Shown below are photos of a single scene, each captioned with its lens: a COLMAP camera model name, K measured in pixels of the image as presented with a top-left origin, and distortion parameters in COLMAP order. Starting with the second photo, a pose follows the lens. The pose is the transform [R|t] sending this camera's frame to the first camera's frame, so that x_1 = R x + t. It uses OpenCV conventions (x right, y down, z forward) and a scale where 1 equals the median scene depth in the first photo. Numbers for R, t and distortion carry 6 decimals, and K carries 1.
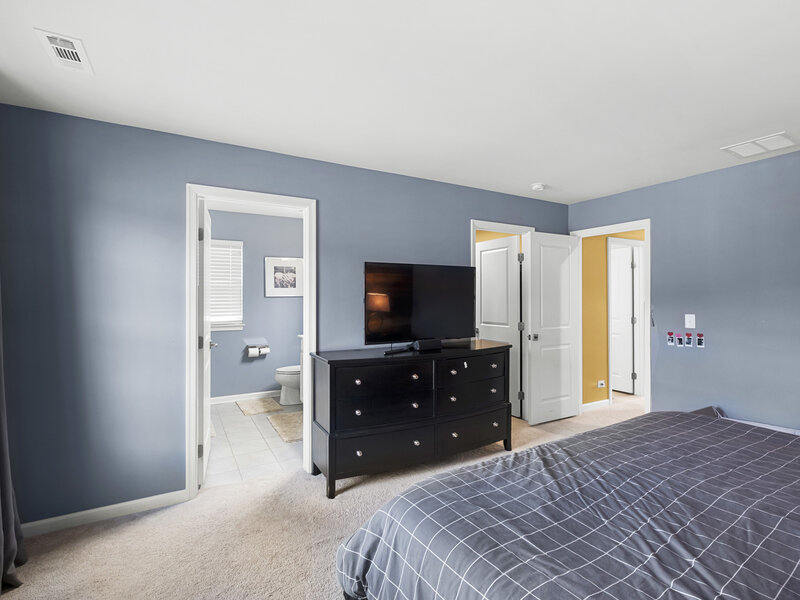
lens RADIAL K [[397.5, 0, 401.2], [0, 397.5, 295.7], [0, 0, 1]] dist [-0.004729, -0.000413]
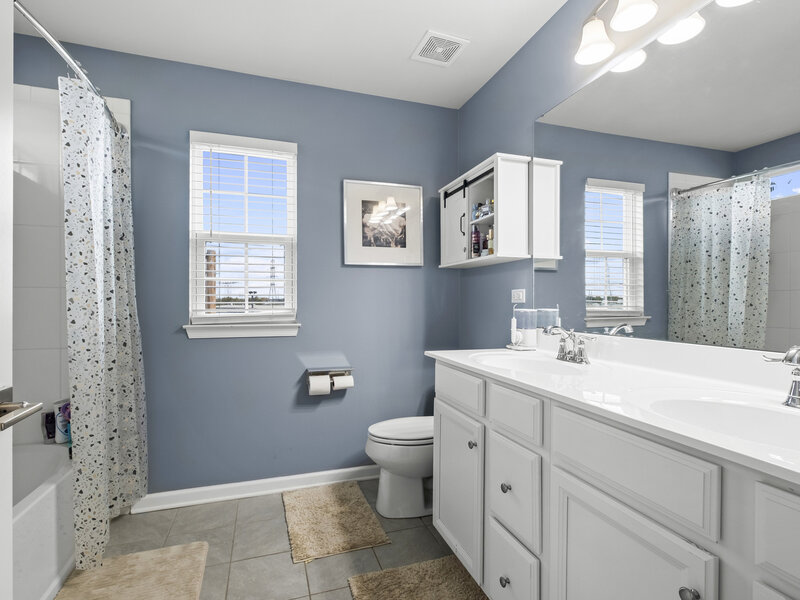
lens RADIAL K [[397.5, 0, 398.3], [0, 397.5, 303.5], [0, 0, 1]] dist [-0.004729, -0.000413]
pose [[0.981013, -0.000177, -0.193943, -0.193773], [0.001235, 0.999985, 0.005334, 0.046472], [0.193939, -0.005473, 0.980998, 0.567857]]
